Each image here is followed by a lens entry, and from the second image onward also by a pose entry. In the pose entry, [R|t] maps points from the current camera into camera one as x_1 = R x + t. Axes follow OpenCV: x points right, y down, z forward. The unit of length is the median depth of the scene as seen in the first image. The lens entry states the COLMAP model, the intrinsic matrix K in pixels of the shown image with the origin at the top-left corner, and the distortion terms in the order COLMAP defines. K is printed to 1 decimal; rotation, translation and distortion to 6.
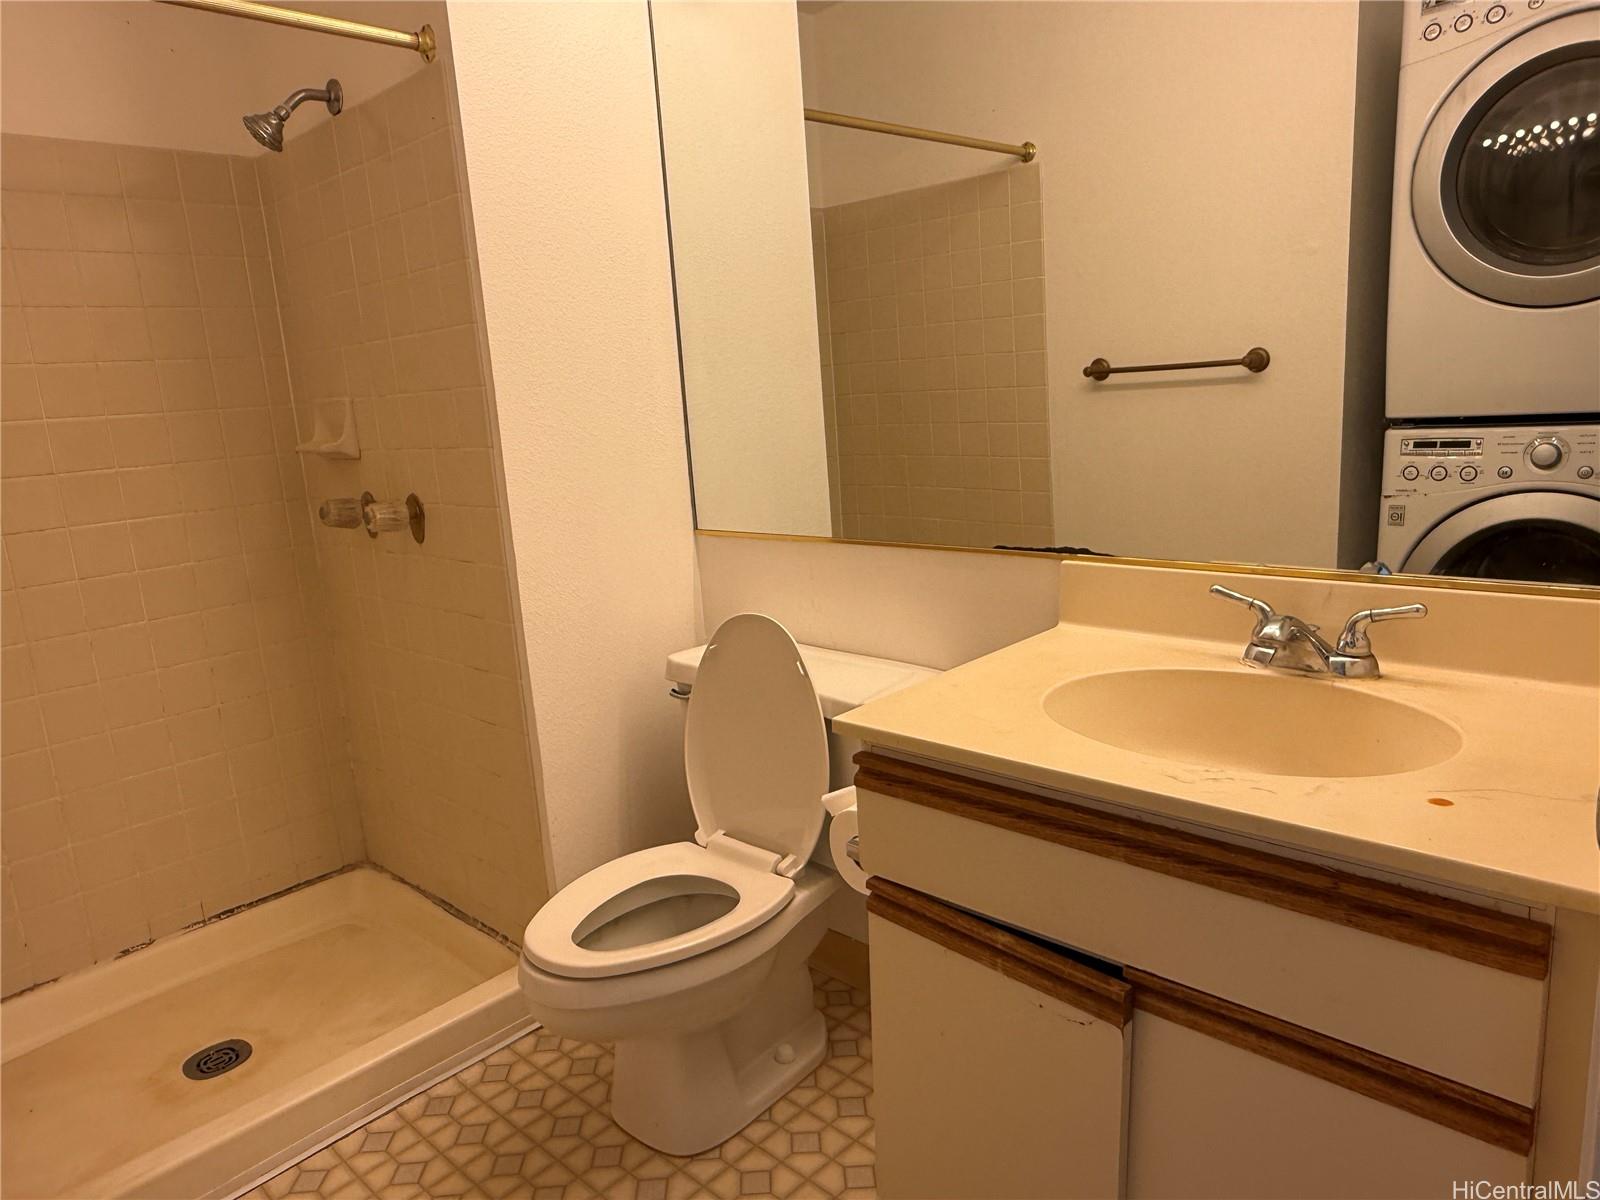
lens RADIAL K [[1053.2, 0, 779.2], [0, 1053.2, 598.1], [0, 0, 1]] dist [-0.003213, -0.002233]
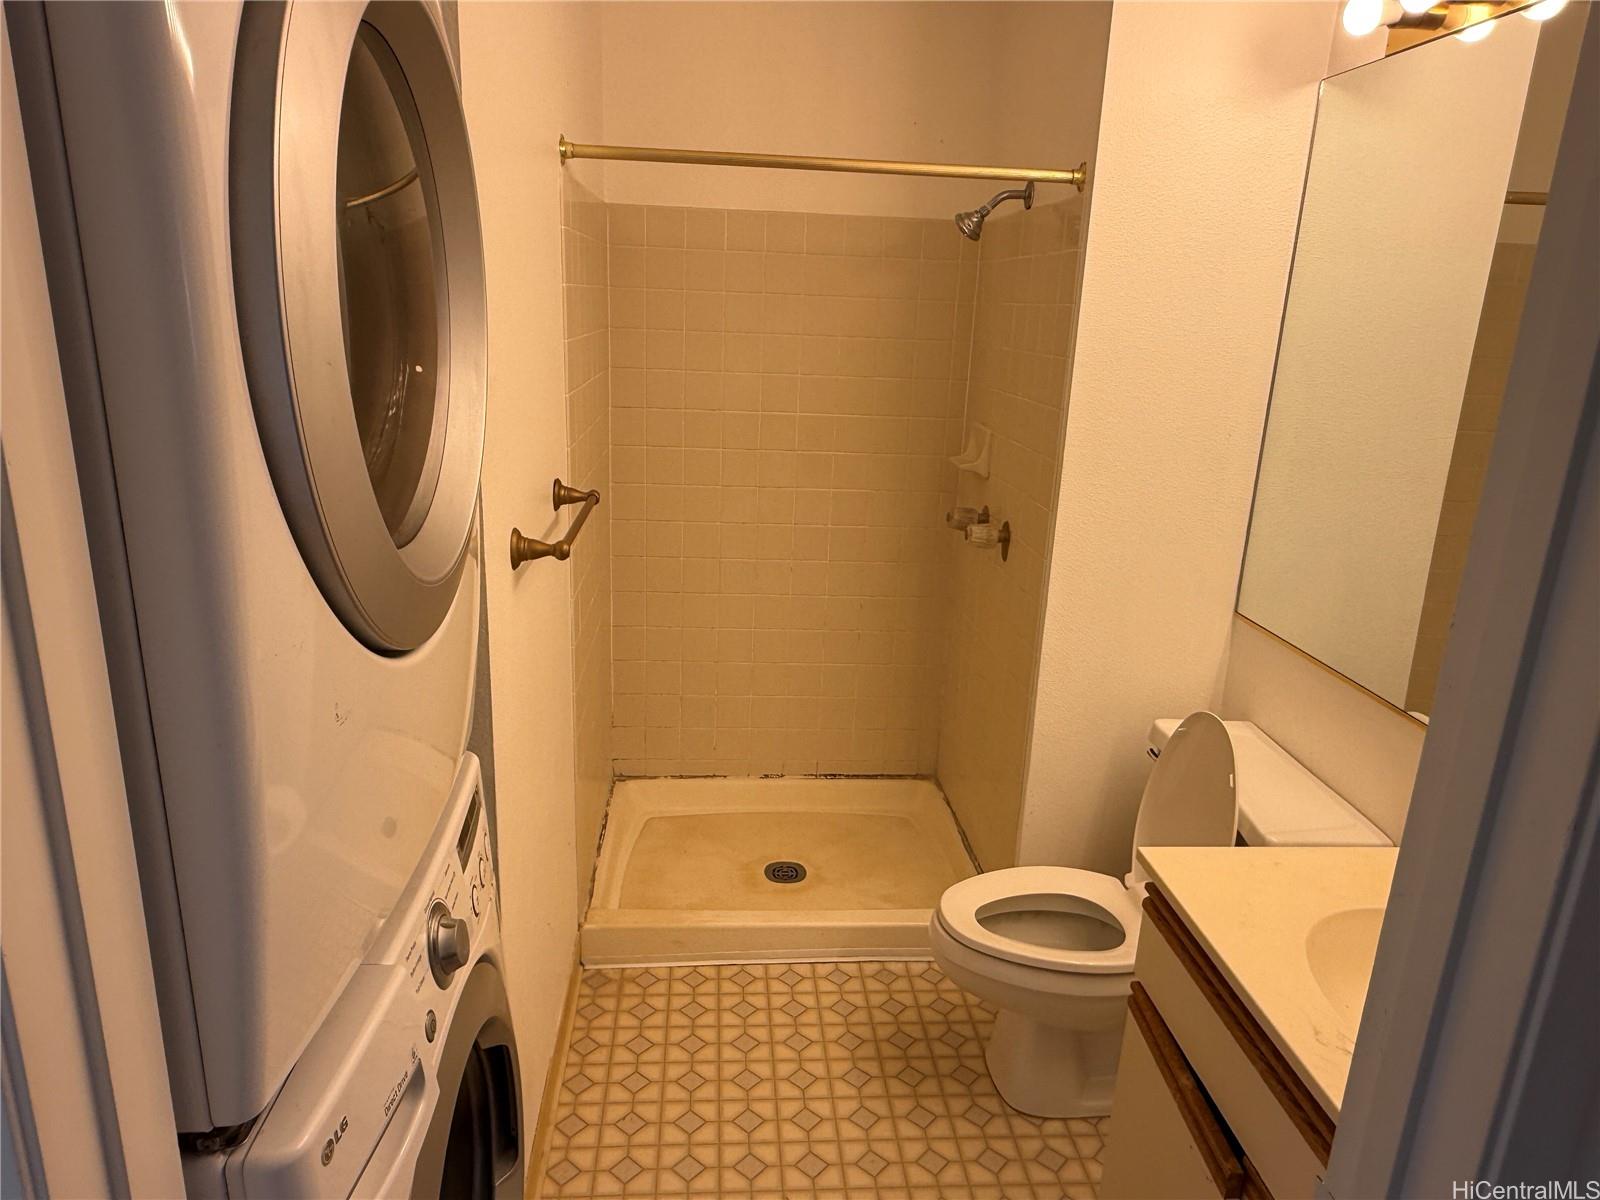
lens RADIAL K [[1053.2, 0, 779.2], [0, 1053.2, 598.1], [0, 0, 1]] dist [-0.003213, -0.002233]
pose [[0.733260, 0.276693, -0.621104, 0.286865], [-0.218468, 0.960896, 0.170148, -0.190109], [0.643895, 0.010928, 0.765036, -0.137312]]
